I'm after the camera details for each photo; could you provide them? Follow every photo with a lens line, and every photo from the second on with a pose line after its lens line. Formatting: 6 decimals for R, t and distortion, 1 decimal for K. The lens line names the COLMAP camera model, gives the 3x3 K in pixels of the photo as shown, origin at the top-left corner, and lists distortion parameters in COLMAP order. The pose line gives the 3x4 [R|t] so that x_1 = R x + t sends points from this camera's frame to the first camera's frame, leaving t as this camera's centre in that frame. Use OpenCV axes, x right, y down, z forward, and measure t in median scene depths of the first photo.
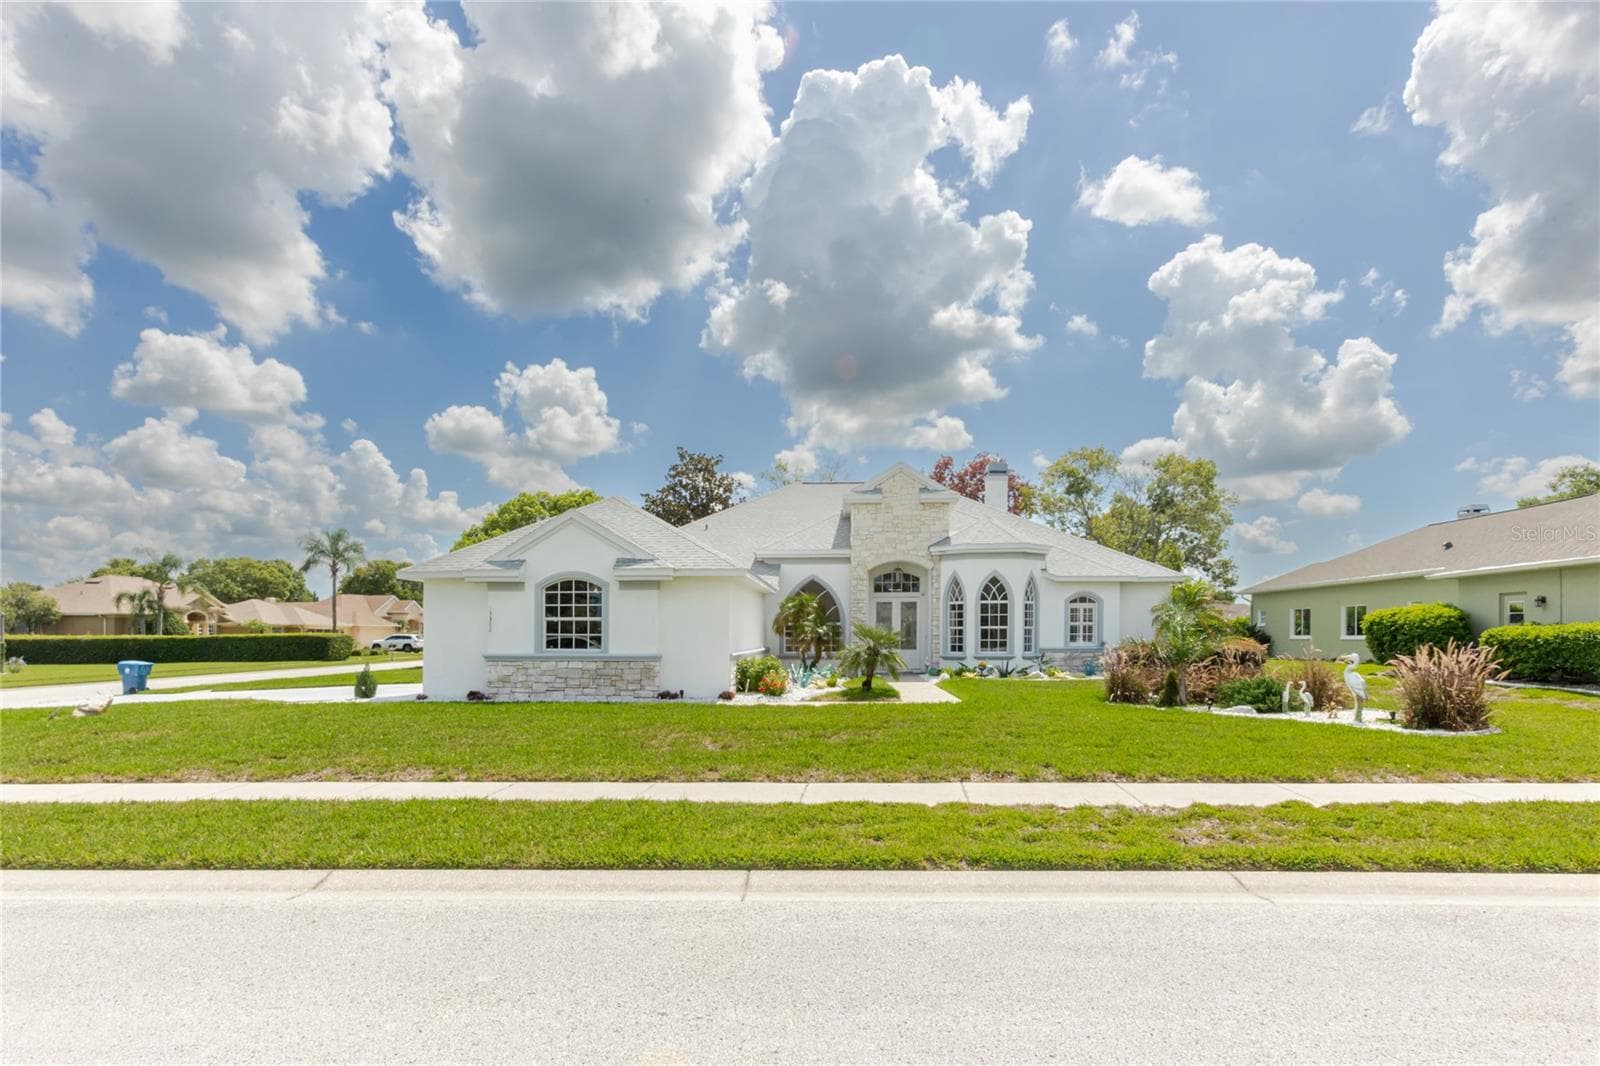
lens RADIAL K [[855.0, 0, 796.1], [0, 855.0, 638.3], [0, 0, 1]] dist [-0.016617, 0.000932]
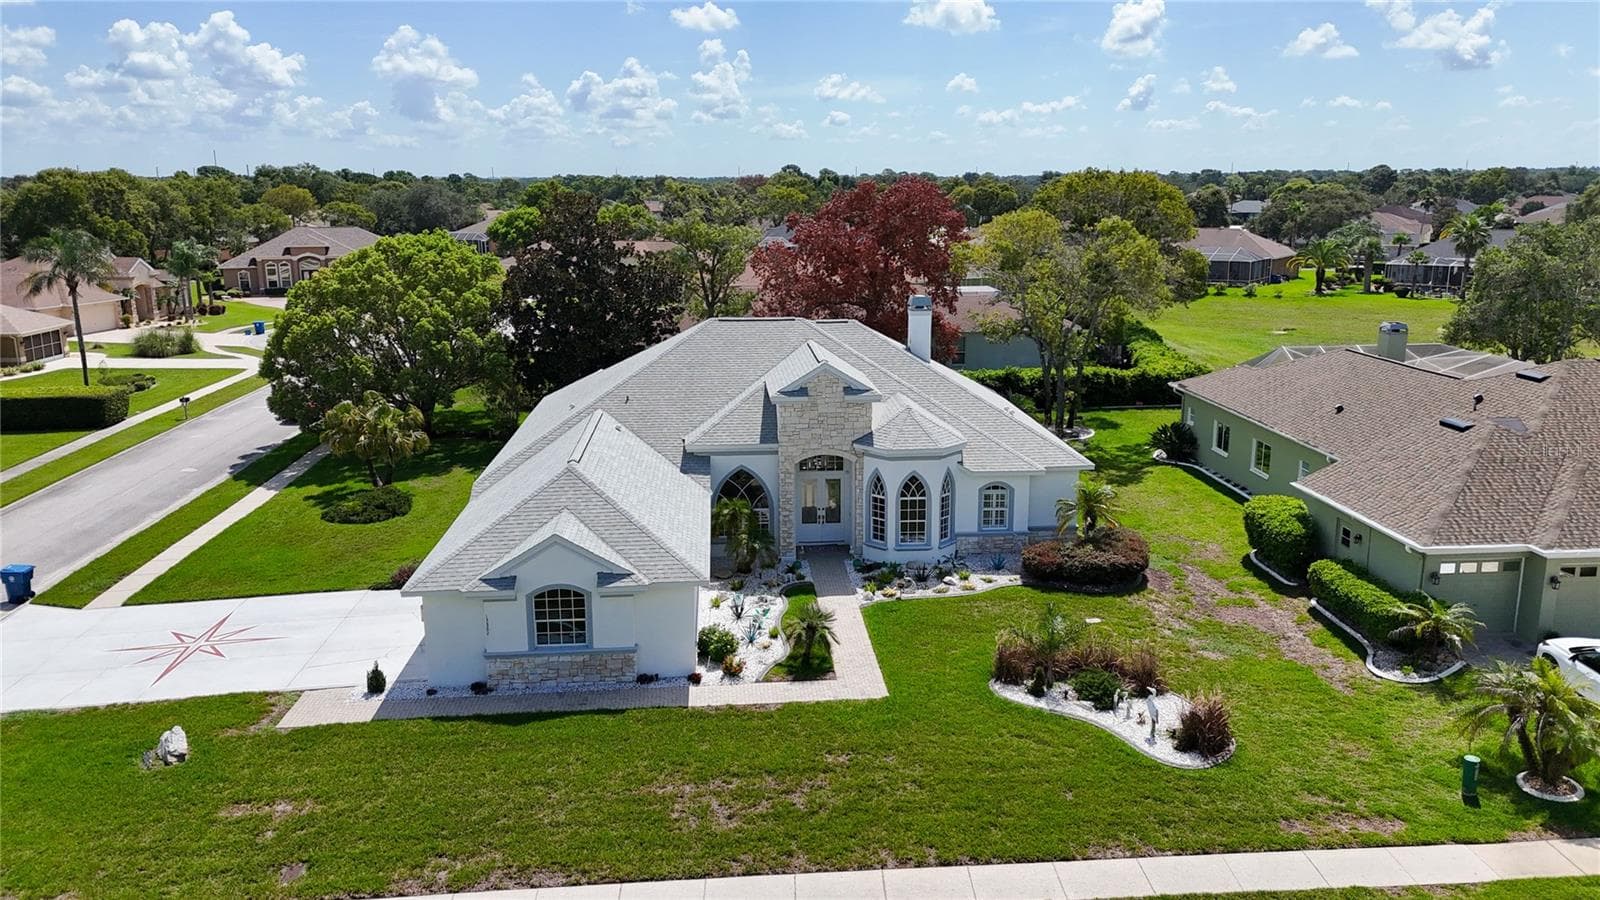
lens RADIAL K [[1197.0, 0, 800.0], [0, 1197.0, 450.0], [0, 0, 1]] dist [0.078095, -0.085081]
pose [[0.992508, -0.034344, 0.117256, -0.083189], [0.007958, 0.975814, 0.218459, -0.431324], [-0.121923, -0.215889, 0.968776, -0.425203]]
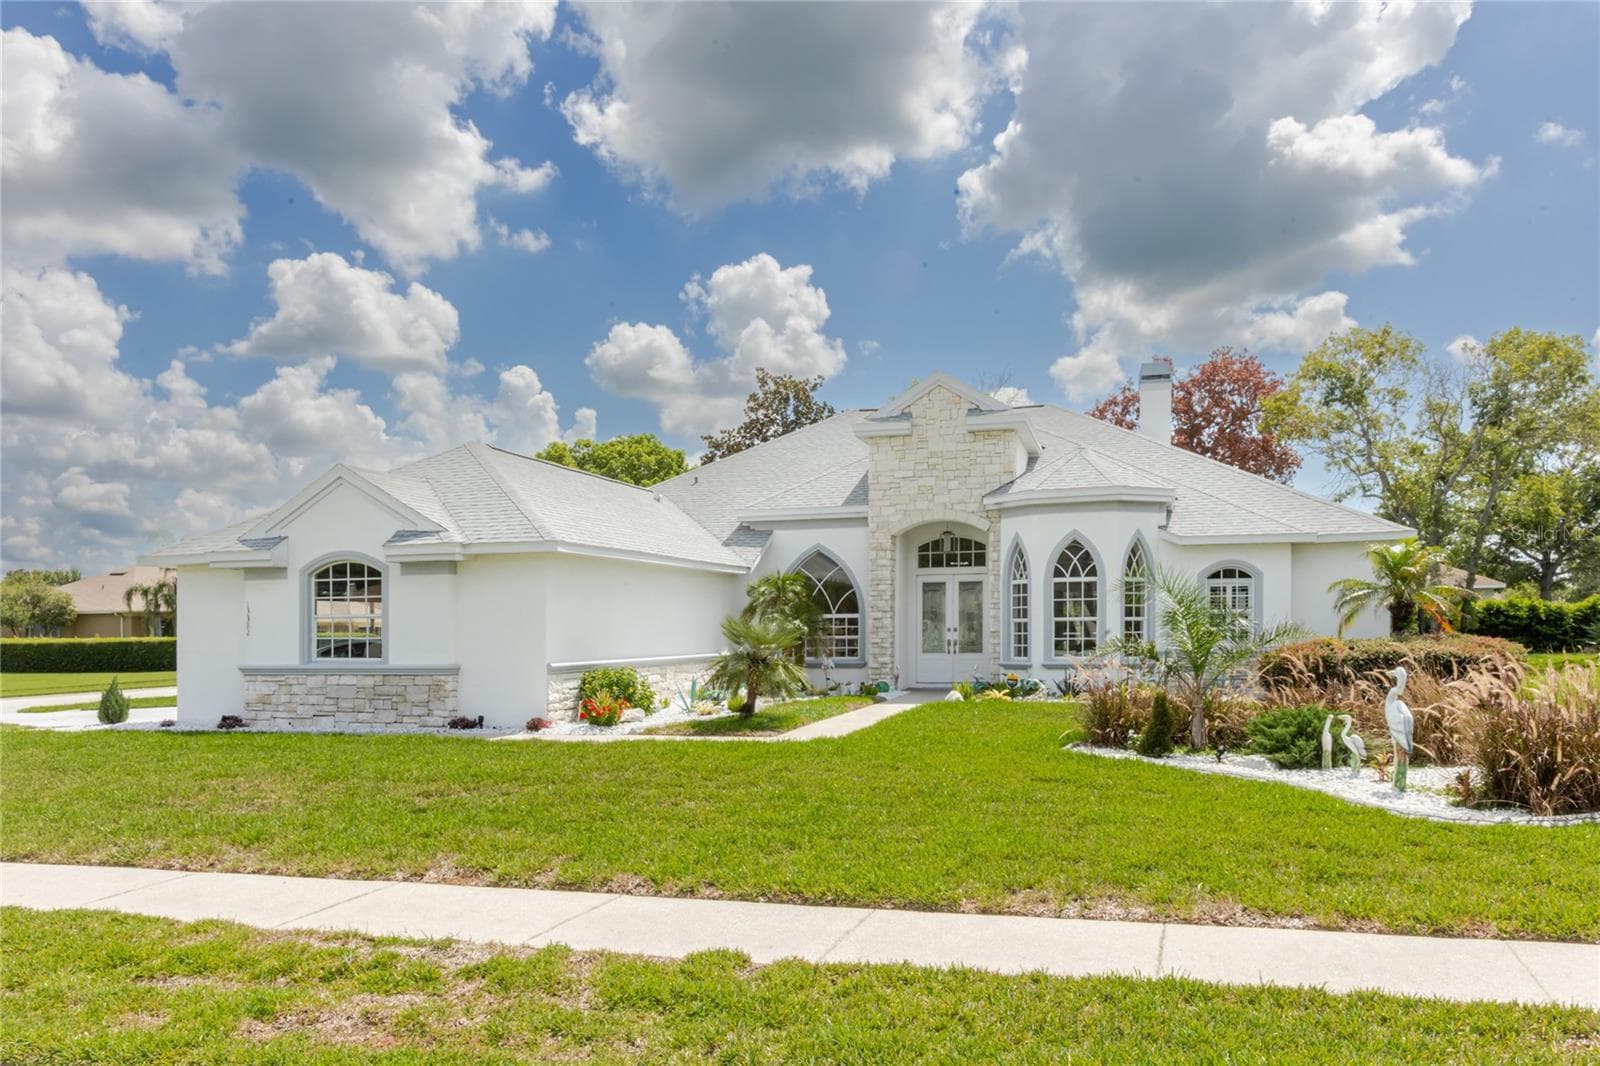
lens RADIAL K [[1188.3, 0, 795.7], [0, 1188.3, 650.1], [0, 0, 1]] dist [0.001885, 0.001657]
pose [[0.971263, -0.004782, -0.237961, 0.239902], [0.008073, 0.999885, 0.012855, -0.002789], [0.237872, -0.014406, 0.971190, 0.083136]]
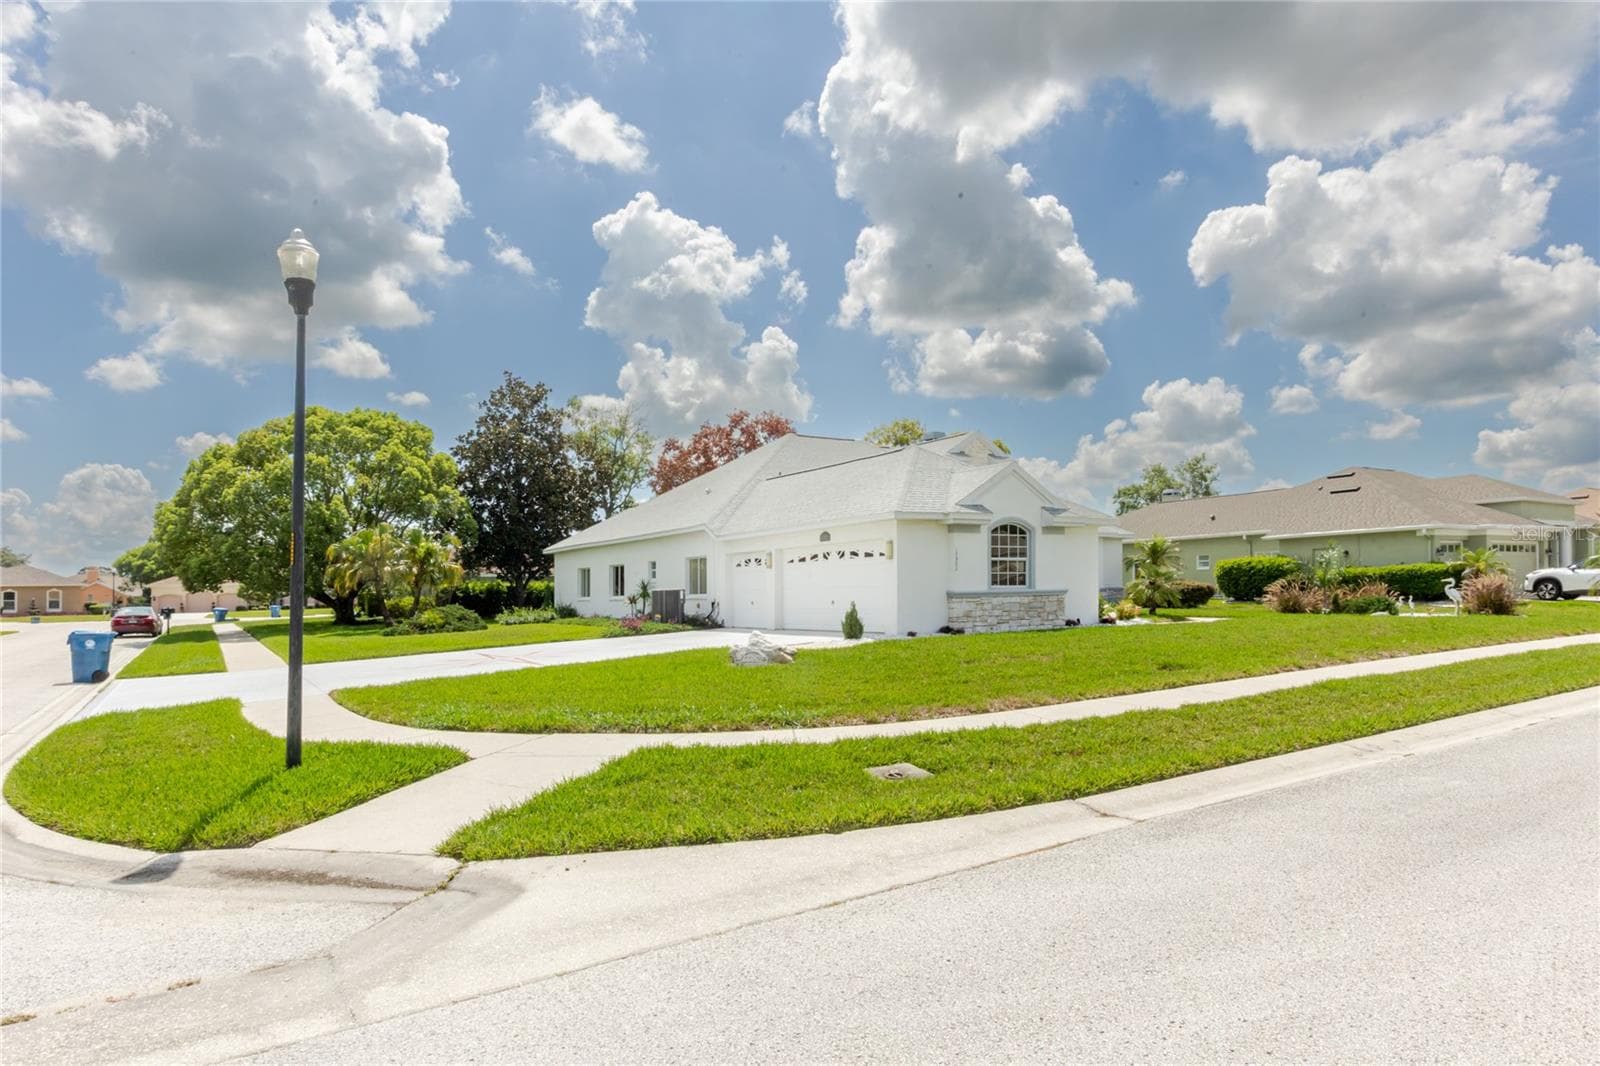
lens RADIAL K [[921.5, 0, 824.5], [0, 921.5, 648.1], [0, 0, 1]] dist [-0.019270, -0.000782]
pose [[0.802733, -0.050970, 0.594156, -0.830145], [0.021135, 0.998146, 0.057073, 0.014190], [-0.595964, -0.033257, 0.802322, 0.116364]]
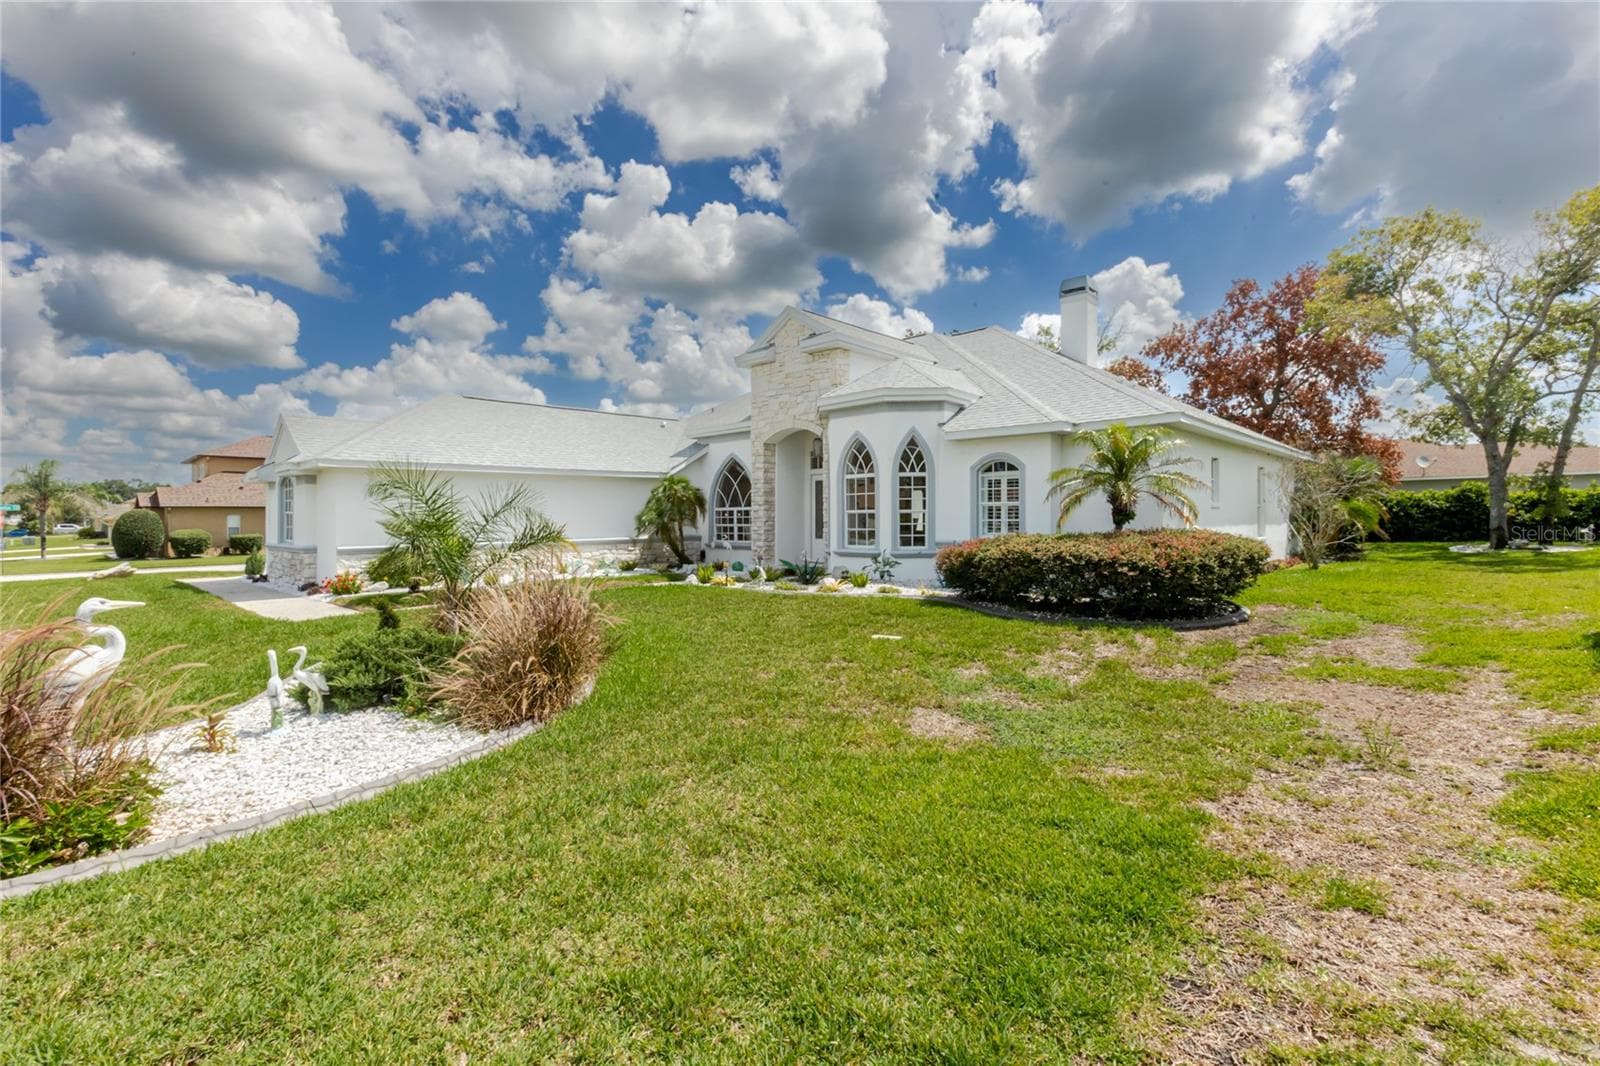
lens RADIAL K [[728.5, 0, 788.2], [0, 728.5, 514.6], [0, 0, 1]] dist [-0.018718, 0.015499]
pose [[0.756954, -0.009206, -0.653404, 0.581110], [0.007615, 0.999957, -0.005267, -0.007718], [0.653424, -0.000988, 0.756991, 0.501181]]
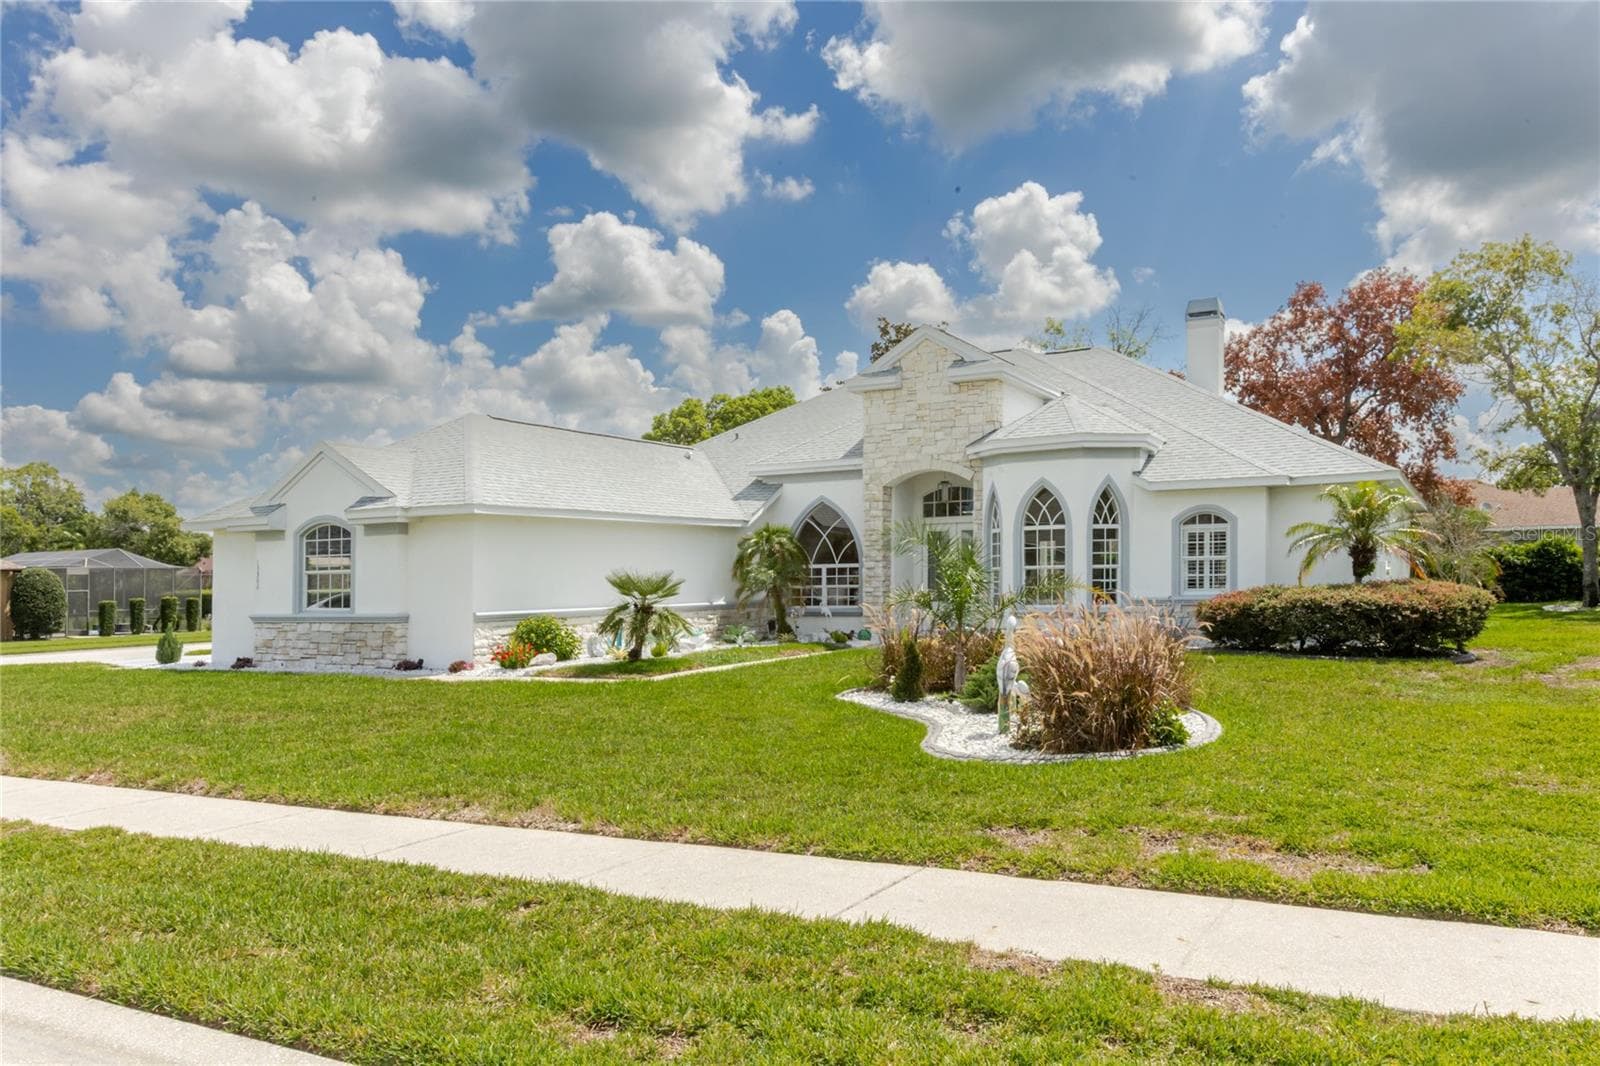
lens RADIAL K [[1217.7, 0, 795.4], [0, 1217.7, 582.5], [0, 0, 1]] dist [0.017005, -0.012673]
pose [[0.896417, -0.013880, -0.442995, 0.467985], [0.014605, 0.999892, -0.001775, -0.002488], [0.442971, -0.004879, 0.896523, 0.099195]]
